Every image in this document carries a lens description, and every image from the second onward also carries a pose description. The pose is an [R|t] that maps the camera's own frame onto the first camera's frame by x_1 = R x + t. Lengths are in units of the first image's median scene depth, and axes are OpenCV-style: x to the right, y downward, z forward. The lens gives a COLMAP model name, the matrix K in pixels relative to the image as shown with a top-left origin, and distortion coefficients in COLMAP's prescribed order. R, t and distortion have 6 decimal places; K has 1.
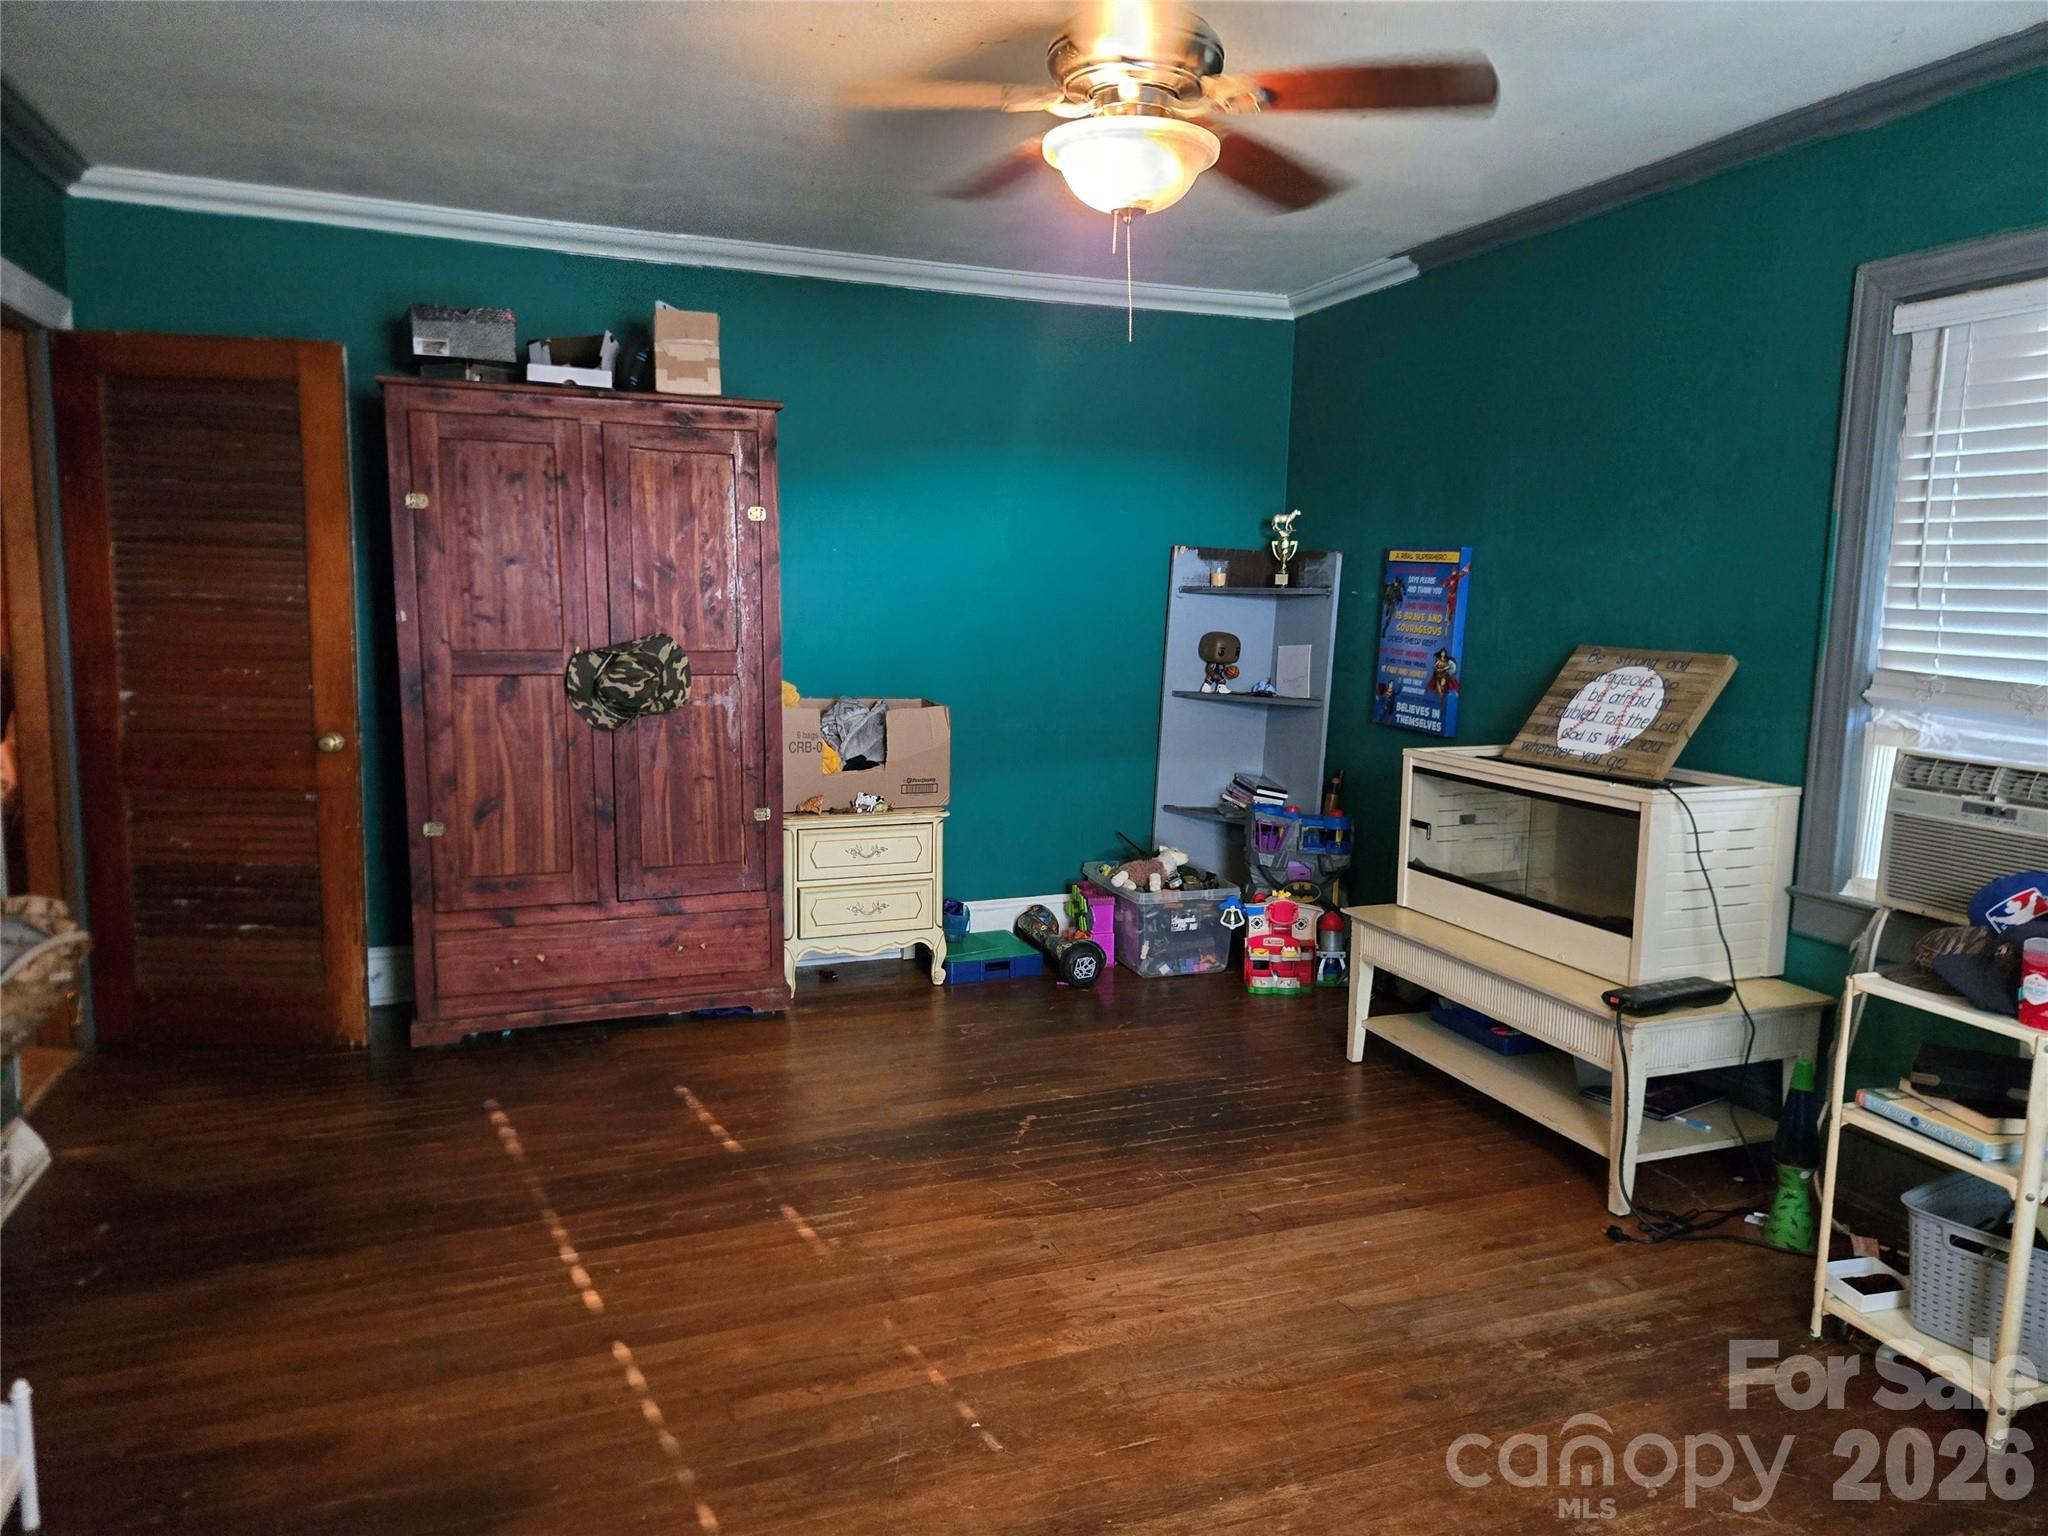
lens RADIAL K [[1320.7, 0, 1024.0], [0, 1320.7, 768.0], [0, 0, 1]] dist [-0.002273, 0.045591]
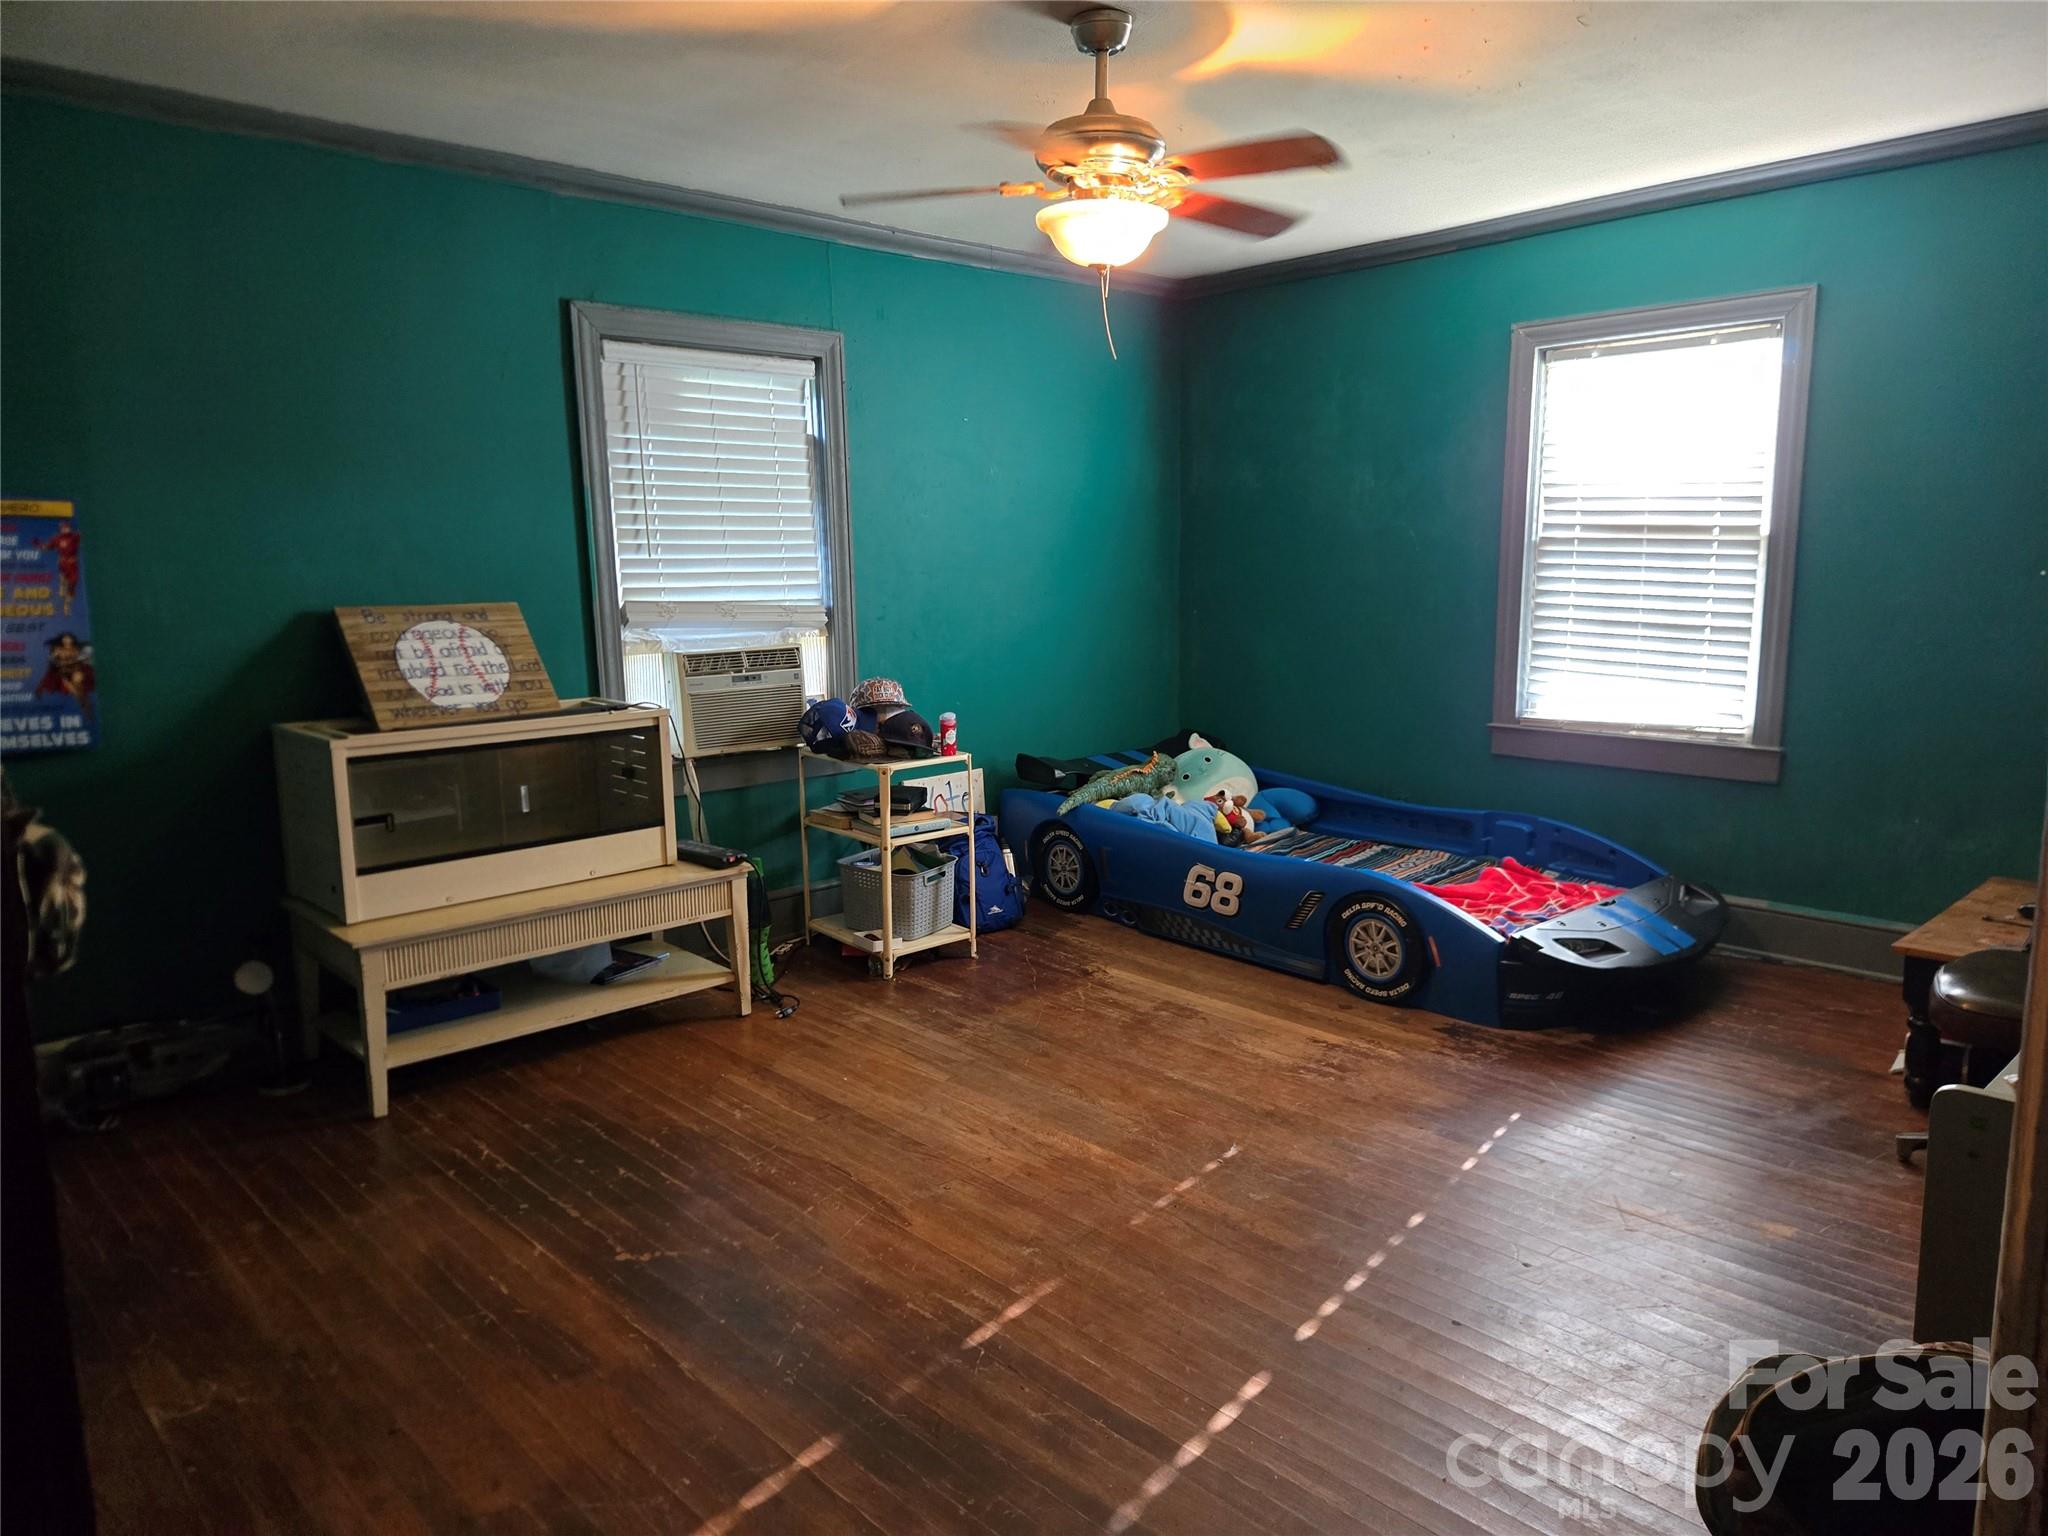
lens RADIAL K [[1352.8, 0, 997.4], [0, 1352.8, 767.6], [0, 0, 1]] dist [0.067883, -0.060551]
pose [[-0.346364, -0.164224, 0.923614, -0.893721], [0.135330, 0.965512, 0.222424, -0.180760], [-0.928288, 0.202032, -0.312194, 1.179355]]
